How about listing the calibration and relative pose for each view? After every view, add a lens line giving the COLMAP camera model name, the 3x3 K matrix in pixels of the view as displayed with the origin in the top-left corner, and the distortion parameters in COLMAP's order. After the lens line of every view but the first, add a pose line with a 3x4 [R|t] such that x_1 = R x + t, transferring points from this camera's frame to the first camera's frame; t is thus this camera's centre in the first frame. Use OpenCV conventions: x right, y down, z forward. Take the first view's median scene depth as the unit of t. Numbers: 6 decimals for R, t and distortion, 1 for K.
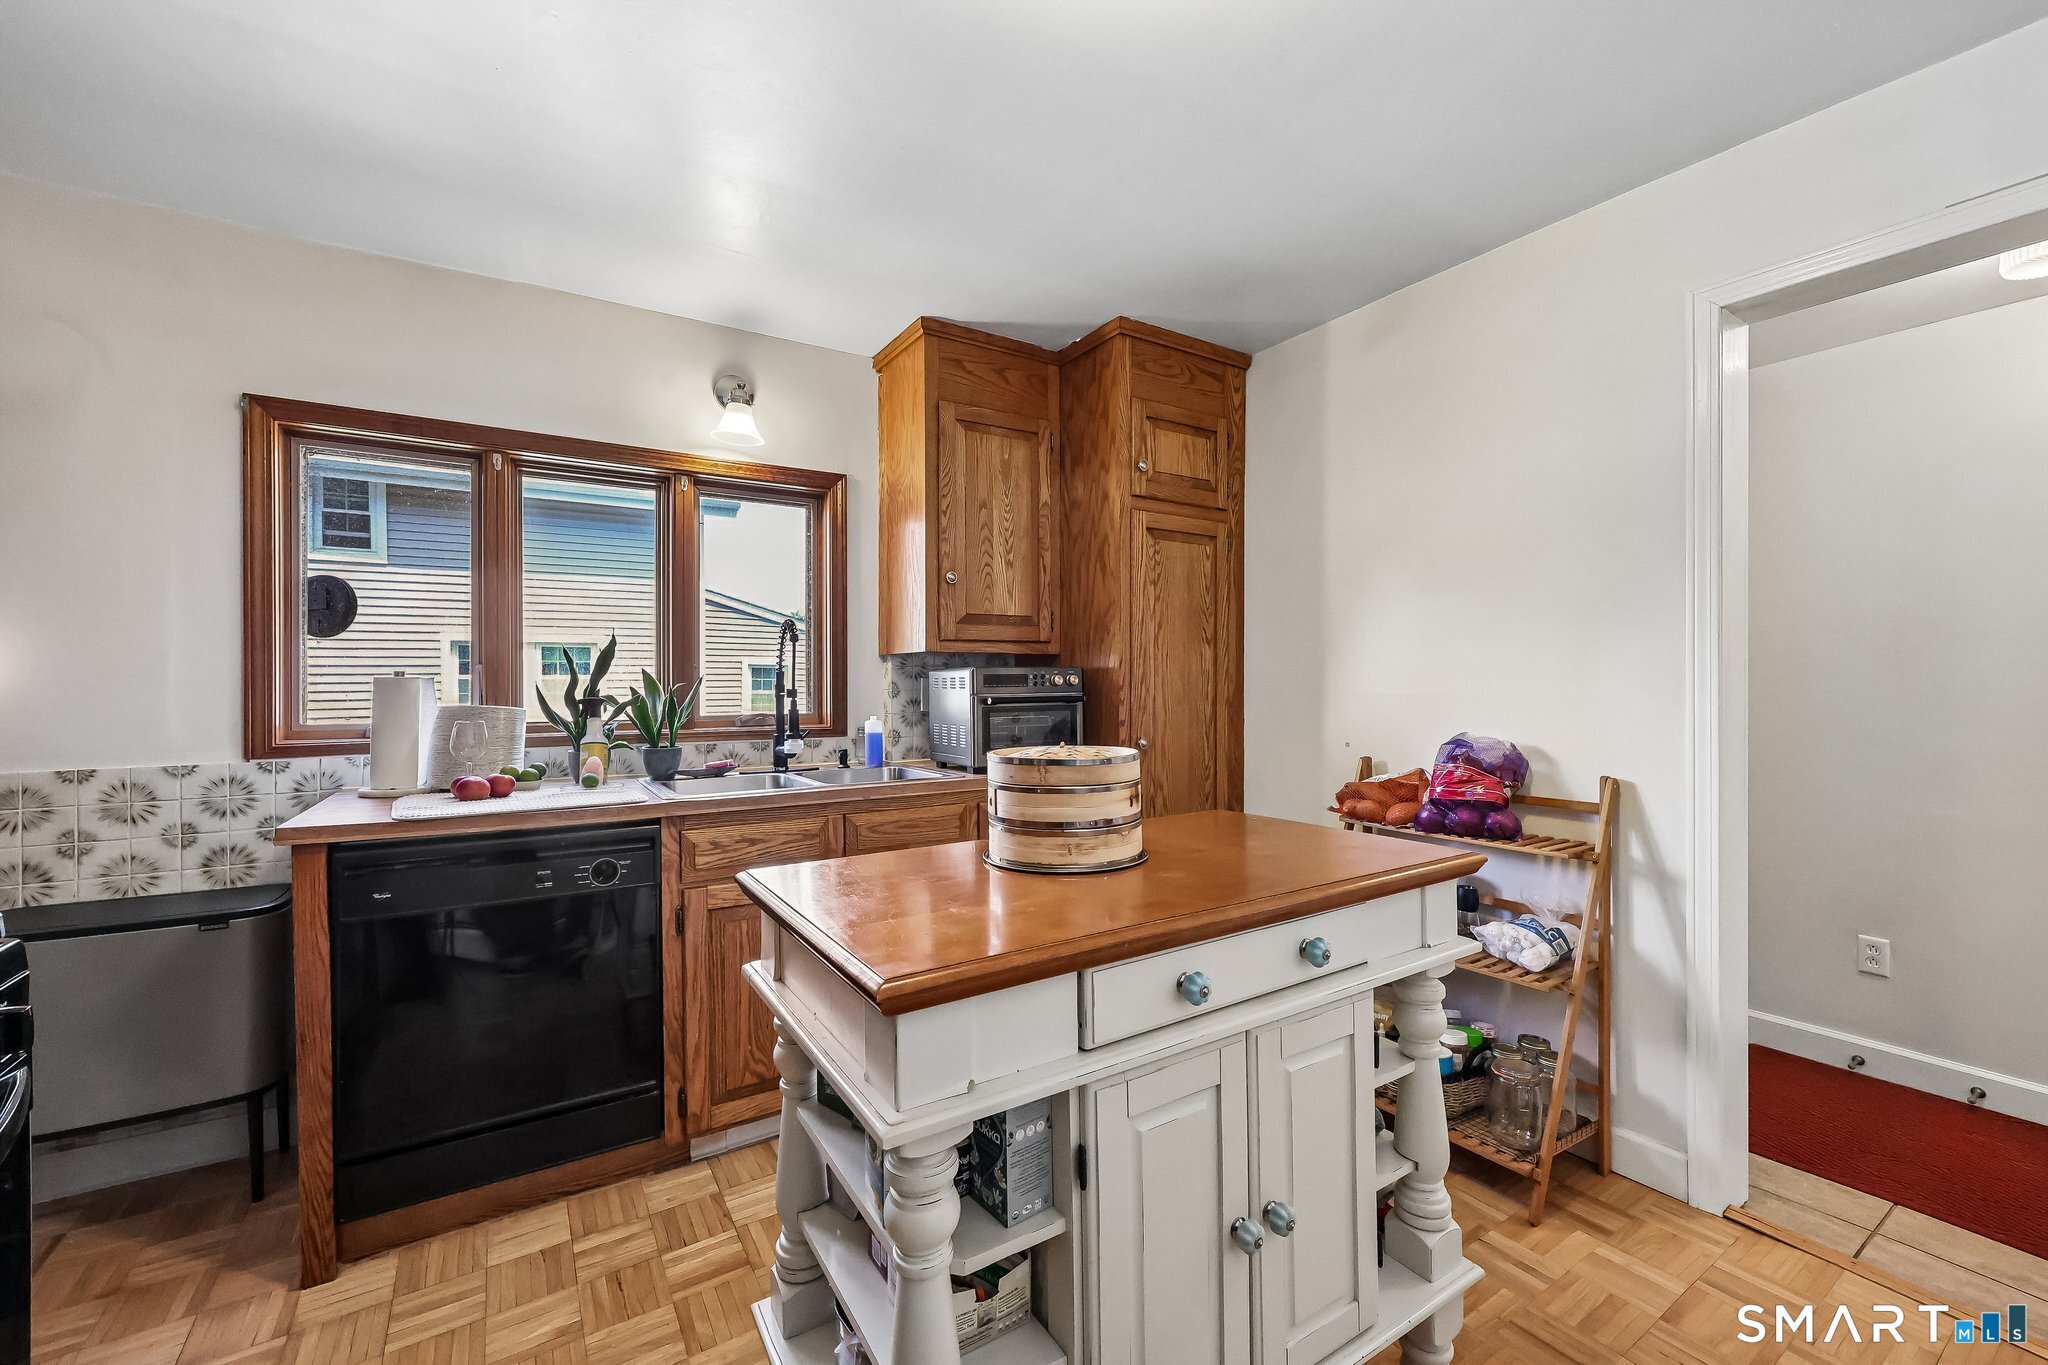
lens RADIAL K [[823.1, 0, 1026.2], [0, 823.1, 680.5], [0, 0, 1]] dist [0.000633, 0.000079]
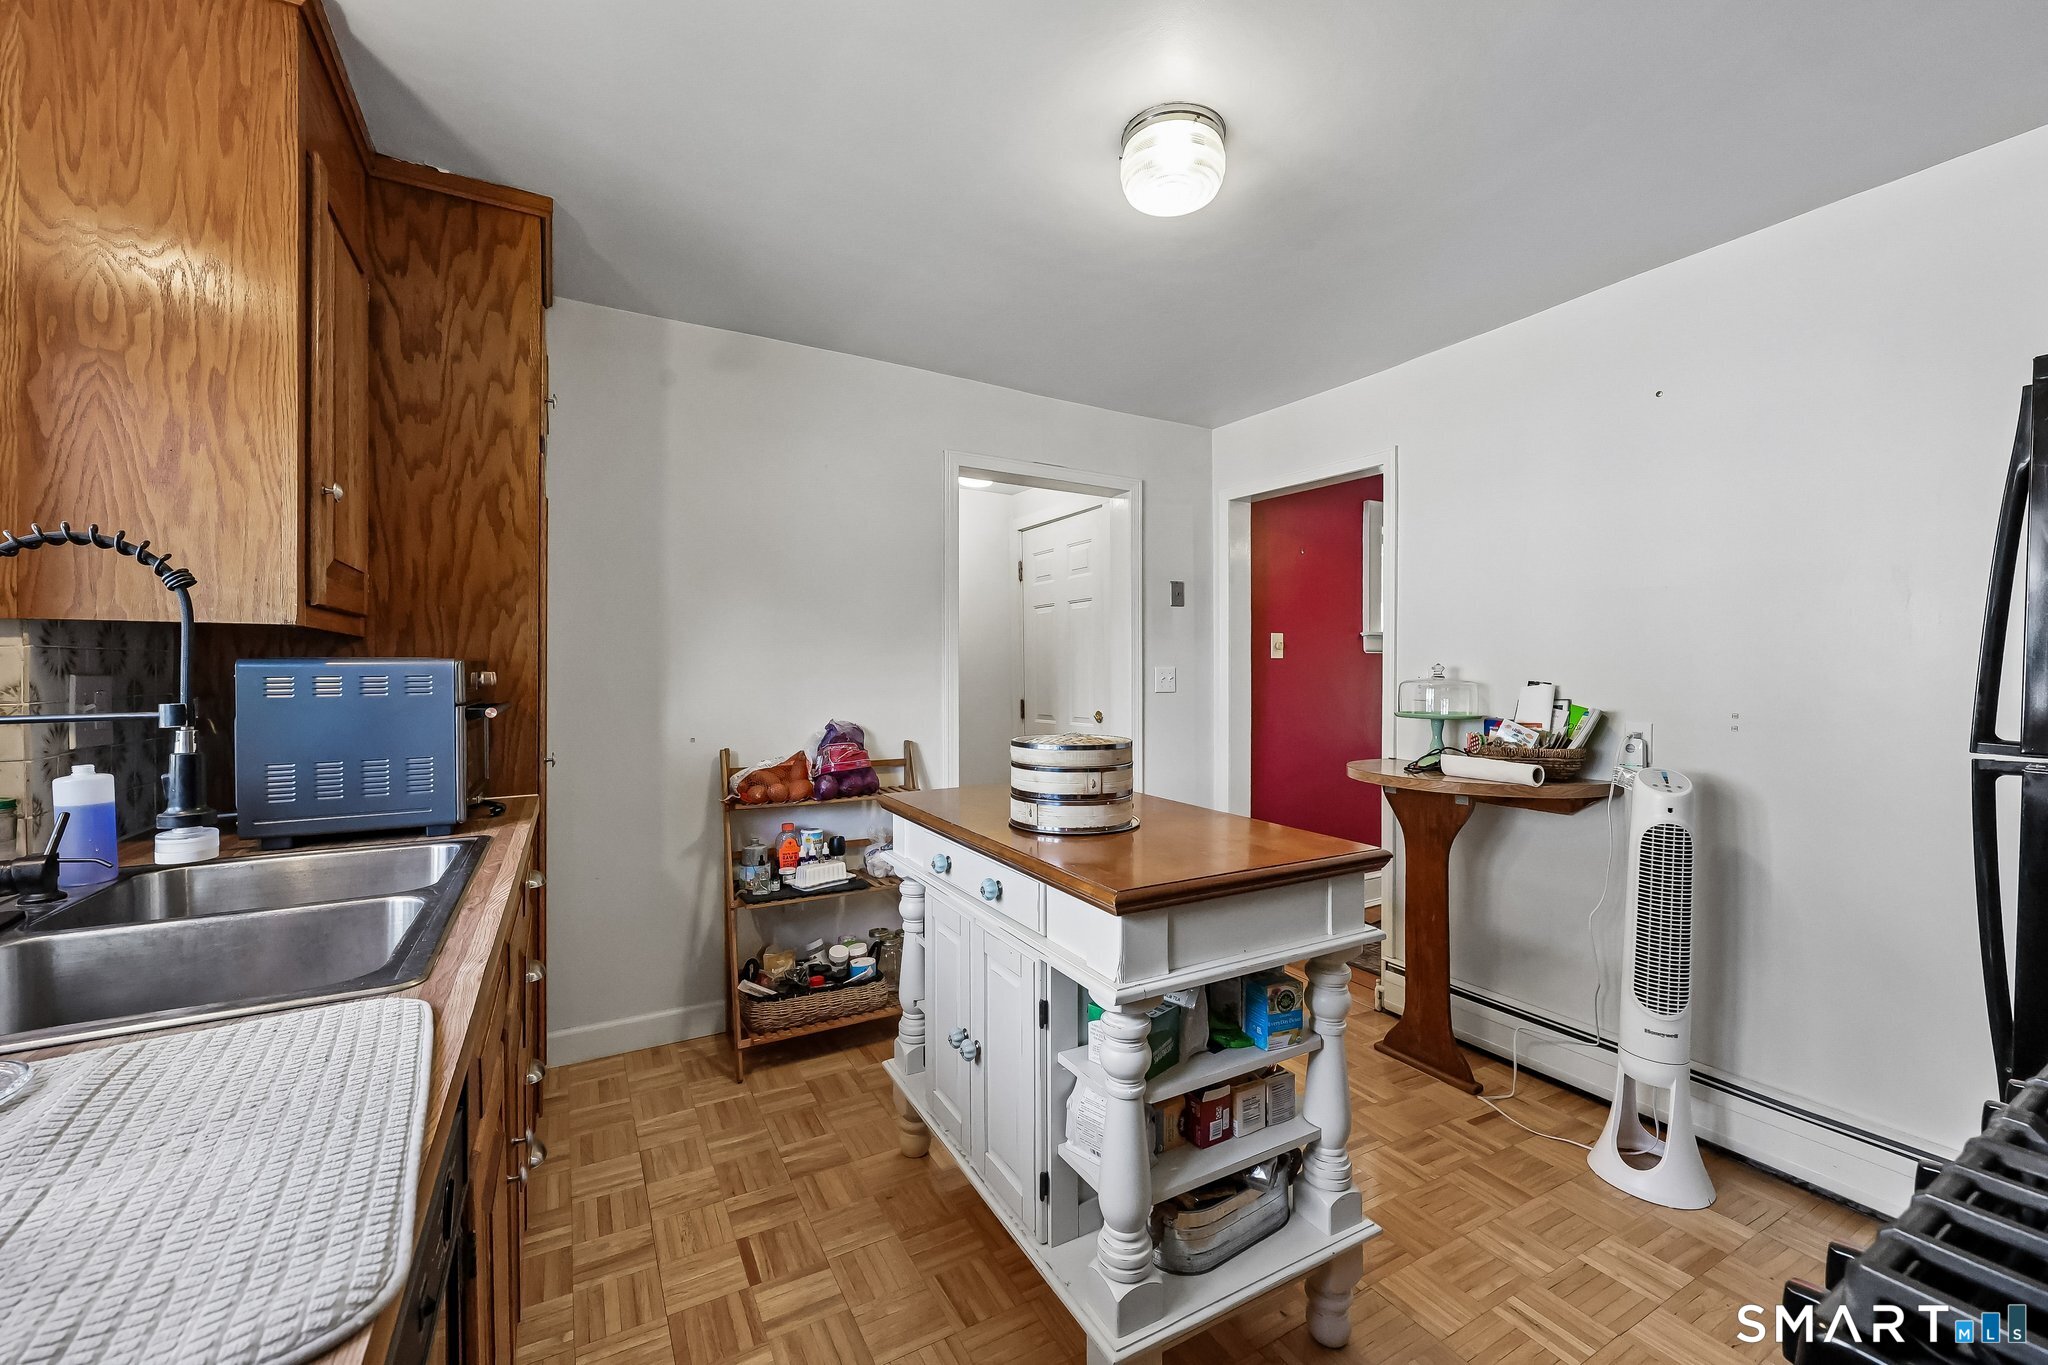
lens RADIAL K [[823.1, 0, 1026.2], [0, 823.1, 680.5], [0, 0, 1]] dist [0.000633, 0.000079]
pose [[0.056126, -0.002785, 0.998420, -0.678037], [-0.000257, 0.999996, 0.002804, -0.001074], [-0.998424, -0.000414, 0.056125, 0.573265]]
